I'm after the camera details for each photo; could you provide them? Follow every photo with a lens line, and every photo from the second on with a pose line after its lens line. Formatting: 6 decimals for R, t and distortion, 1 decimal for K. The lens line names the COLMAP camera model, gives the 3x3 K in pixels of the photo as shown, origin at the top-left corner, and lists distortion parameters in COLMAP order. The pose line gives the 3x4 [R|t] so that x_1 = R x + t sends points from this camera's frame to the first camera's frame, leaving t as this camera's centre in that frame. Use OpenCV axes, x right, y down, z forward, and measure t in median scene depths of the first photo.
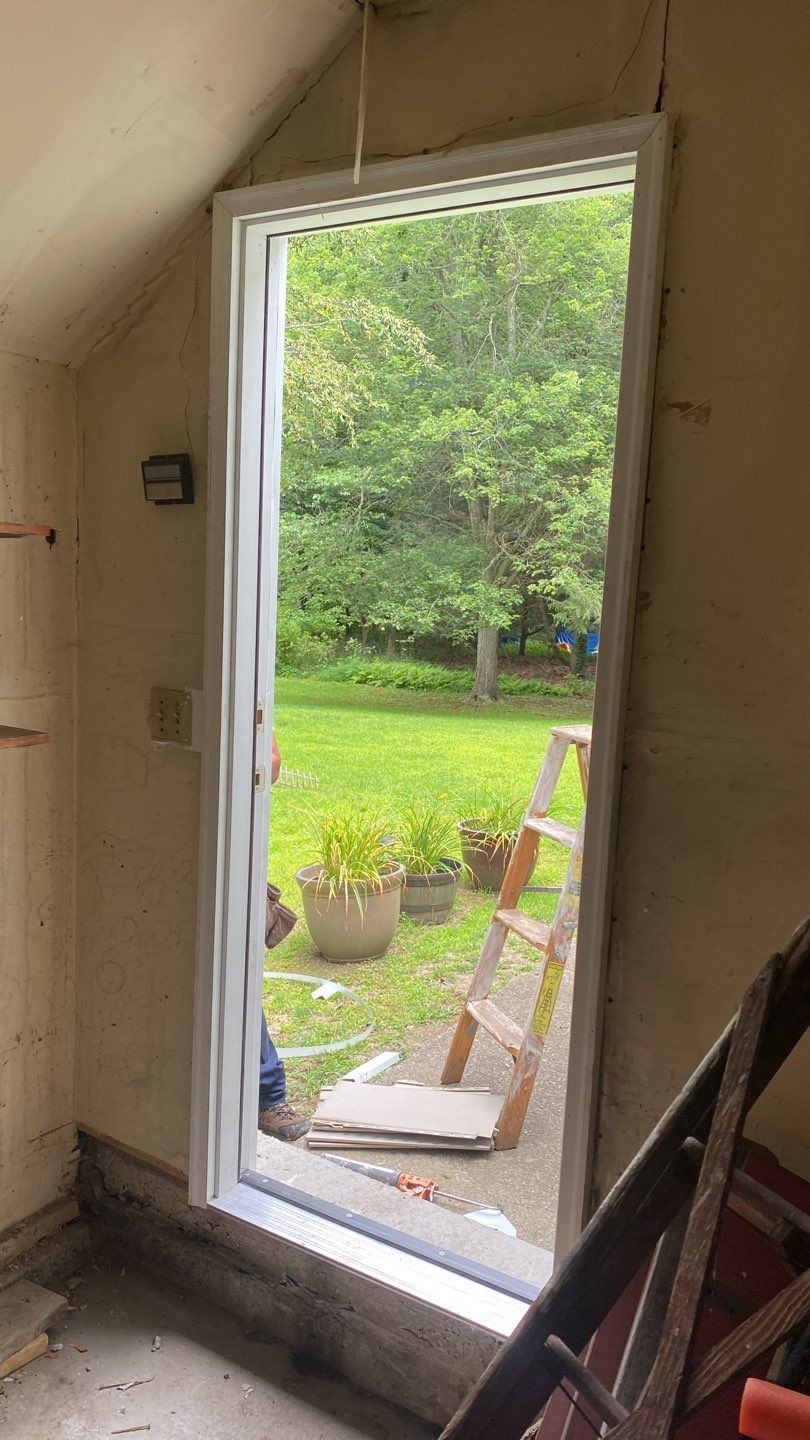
lens RADIAL K [[1112.3, 0, 399.8], [0, 1112.3, 711.5], [0, 0, 1]] dist [0.033514, -0.047381]
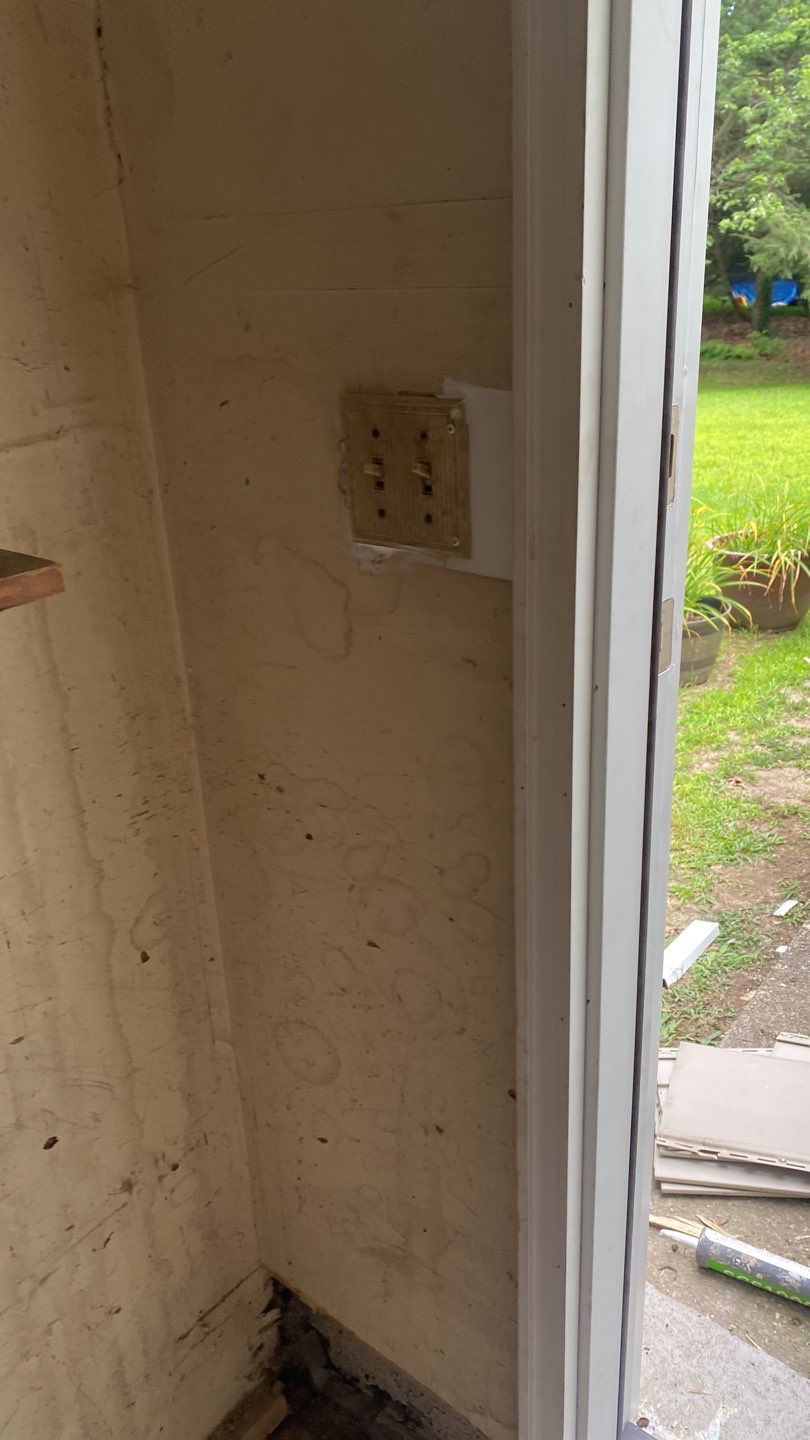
lens RADIAL K [[1112.3, 0, 415.7], [0, 1112.3, 721.6], [0, 0, 1]] dist [0.033514, -0.047381]
pose [[0.991504, -0.036370, -0.124892, -0.076186], [0.069925, 0.958619, 0.275973, -0.008078], [0.109687, -0.282361, 0.953017, 0.304231]]
